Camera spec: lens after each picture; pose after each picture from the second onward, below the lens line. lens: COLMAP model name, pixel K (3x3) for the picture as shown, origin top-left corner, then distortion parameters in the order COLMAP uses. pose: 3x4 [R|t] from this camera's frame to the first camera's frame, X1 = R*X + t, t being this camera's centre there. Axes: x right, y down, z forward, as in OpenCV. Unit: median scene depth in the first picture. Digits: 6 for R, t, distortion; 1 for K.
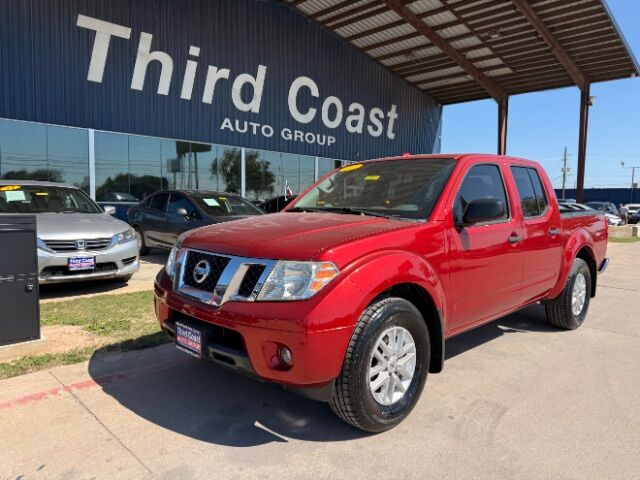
lens RADIAL K [[467.2, 0, 320.0], [0, 467.2, 240.0], [0, 0, 1]] dist [-0.000716, -0.003594]
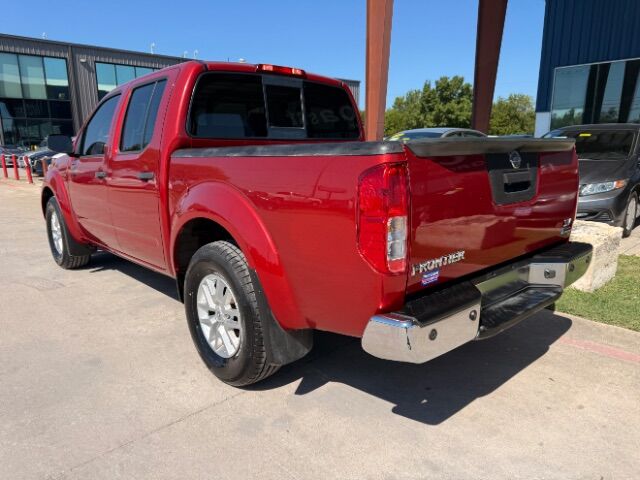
lens RADIAL K [[467.2, 0, 320.0], [0, 467.2, 240.0], [0, 0, 1]] dist [-0.000716, -0.003594]
pose [[-0.051147, 0.182130, -0.981943, 1.270785], [-0.070781, 0.980097, 0.185474, -0.071509], [0.996180, 0.078989, -0.037238, 1.408272]]
